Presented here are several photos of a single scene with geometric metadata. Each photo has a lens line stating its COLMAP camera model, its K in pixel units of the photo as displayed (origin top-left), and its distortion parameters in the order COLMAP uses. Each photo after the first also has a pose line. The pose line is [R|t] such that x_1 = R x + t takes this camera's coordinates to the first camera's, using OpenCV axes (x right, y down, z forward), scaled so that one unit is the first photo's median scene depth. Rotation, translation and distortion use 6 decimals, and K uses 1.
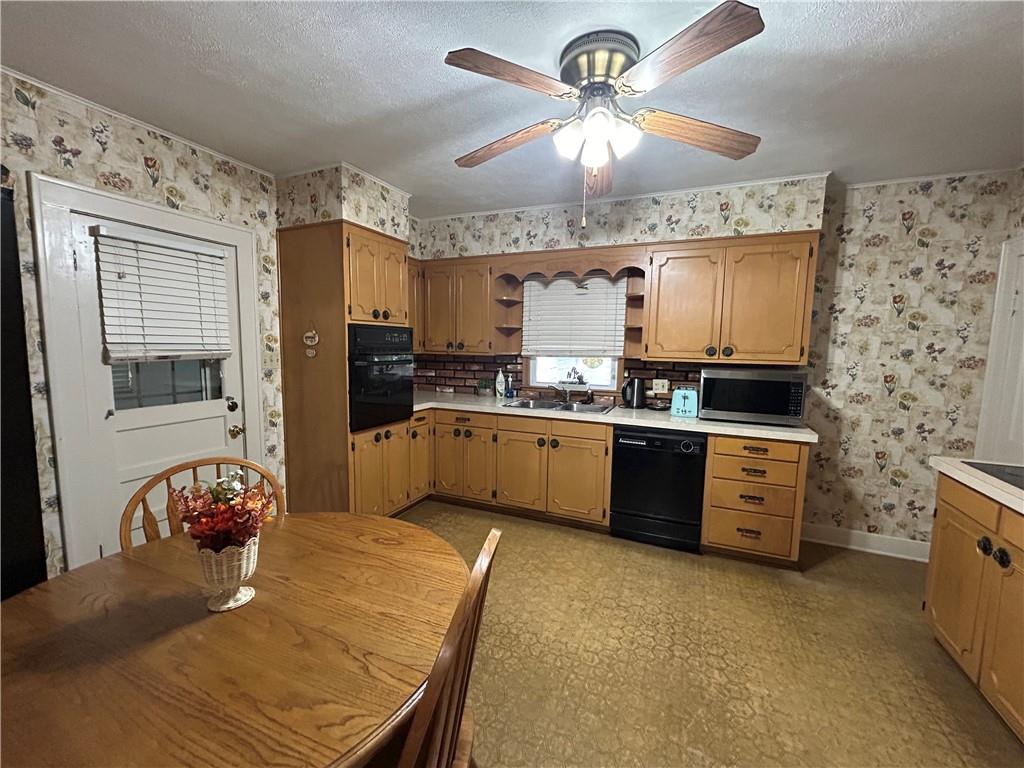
lens RADIAL K [[419.0, 0, 513.6], [0, 419.0, 384.3], [0, 0, 1]] dist [-0.009267, -0.000161]
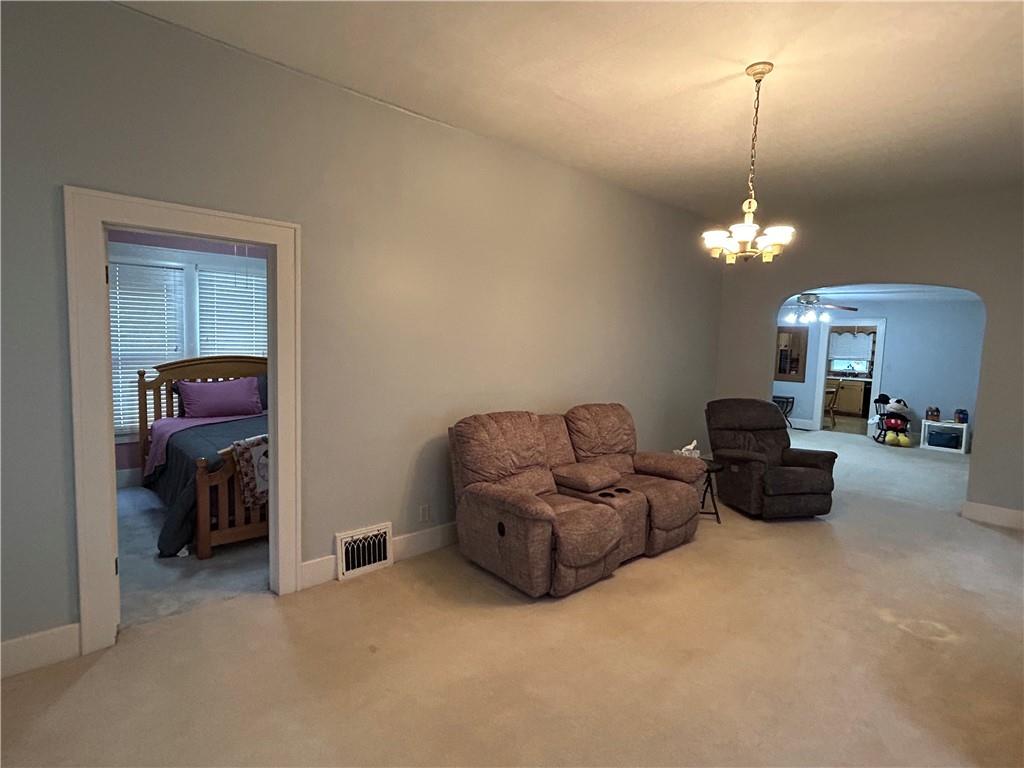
lens RADIAL K [[527.0, 0, 512.2], [0, 527.0, 385.2], [0, 0, 1]] dist [-0.012642, -0.000390]
pose [[0.913427, 0.042722, -0.404754, -0.795946], [-0.049943, 0.998725, -0.007292, 0.383741], [0.403927, 0.026876, 0.914396, -4.979418]]
